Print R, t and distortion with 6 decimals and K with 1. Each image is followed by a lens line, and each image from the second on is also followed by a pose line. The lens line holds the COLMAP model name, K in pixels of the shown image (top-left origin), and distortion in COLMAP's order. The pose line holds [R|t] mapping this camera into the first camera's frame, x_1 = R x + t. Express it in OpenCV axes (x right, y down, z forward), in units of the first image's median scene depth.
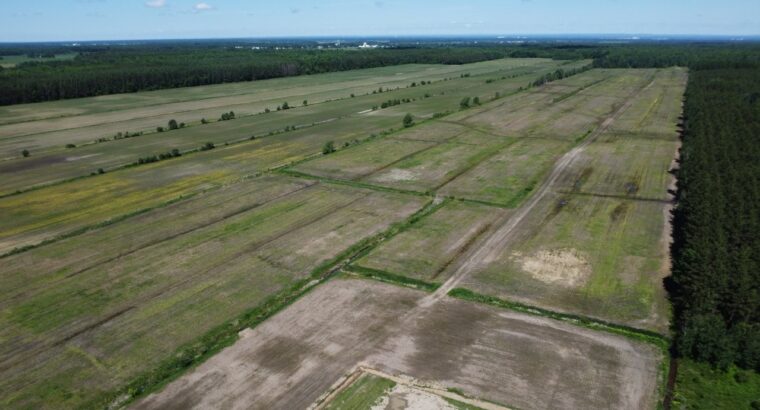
lens RADIAL K [[558.8, 0, 380.0], [0, 558.8, 205.0], [0, 0, 1]] dist [-0.030892, 0.000156]
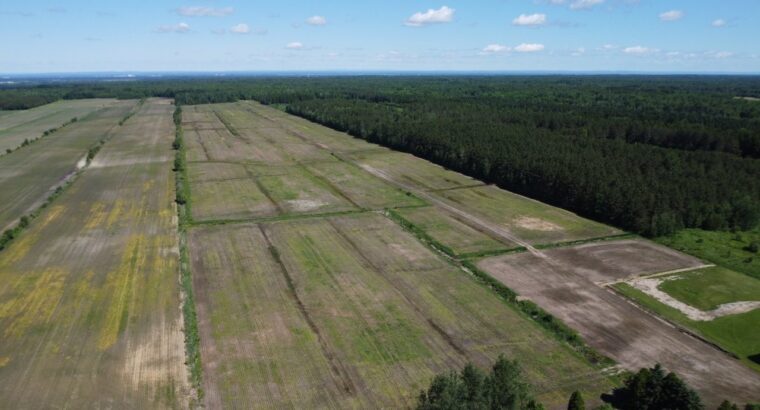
lens RADIAL K [[558.8, 0, 380.0], [0, 558.8, 205.0], [0, 0, 1]] dist [-0.030892, 0.000156]
pose [[0.662272, -0.172551, 0.729124, -1.140191], [0.218231, 0.975352, 0.032600, -0.092594], [-0.716778, 0.137528, 0.683604, 0.221855]]
